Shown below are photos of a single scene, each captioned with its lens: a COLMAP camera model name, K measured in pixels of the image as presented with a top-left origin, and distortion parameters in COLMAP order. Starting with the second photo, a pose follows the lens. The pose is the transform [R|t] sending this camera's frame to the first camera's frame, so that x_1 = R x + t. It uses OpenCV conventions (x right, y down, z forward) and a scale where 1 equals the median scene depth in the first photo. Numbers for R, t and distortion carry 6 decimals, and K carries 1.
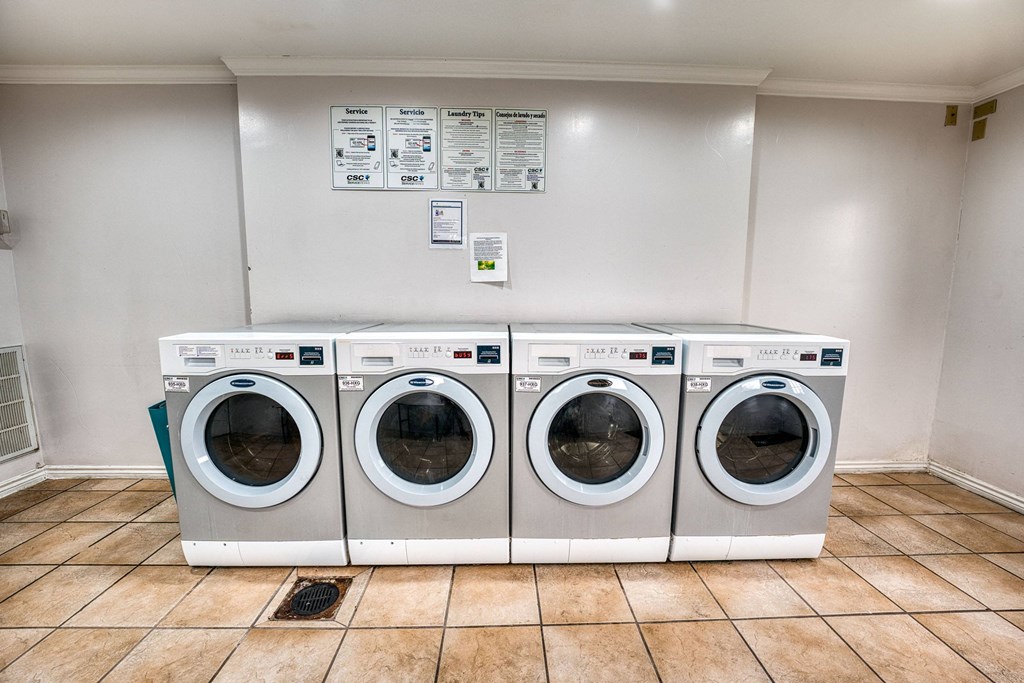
lens RADIAL K [[481.0, 0, 511.8], [0, 481.0, 345.2], [0, 0, 1]] dist [-0.023673, 0.000460]
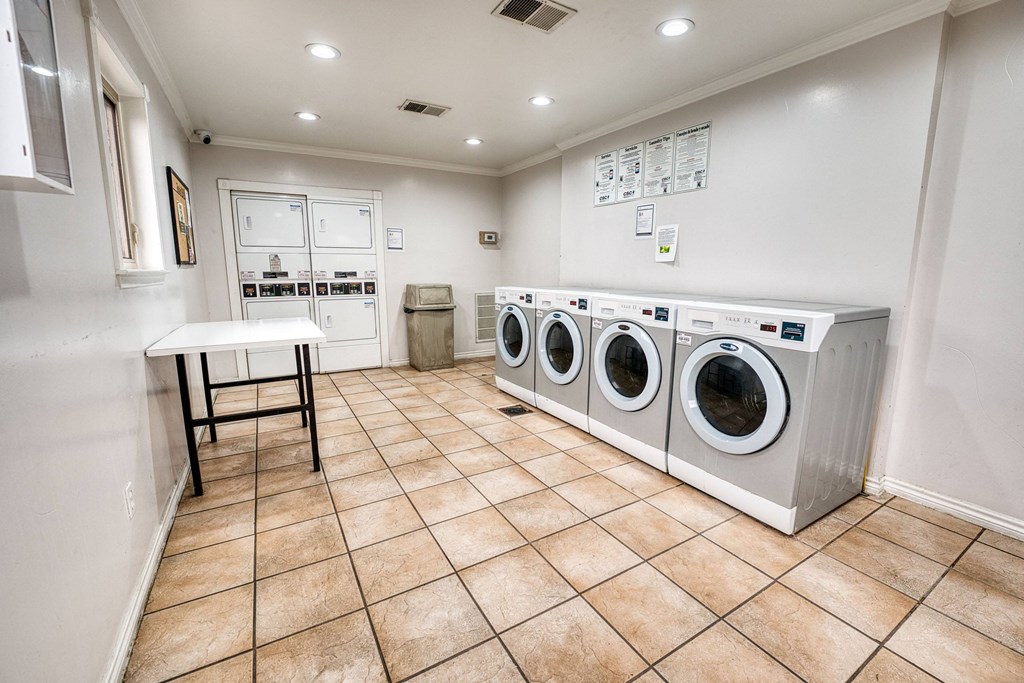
lens RADIAL K [[419.8, 0, 512.1], [0, 419.8, 346.3], [0, 0, 1]] dist [-0.014626, 0.002340]
pose [[0.485408, 0.159212, -0.859669, 0.839446], [-0.104043, 0.986811, 0.124012, 0.006366], [0.868075, 0.029246, 0.495571, 0.031507]]
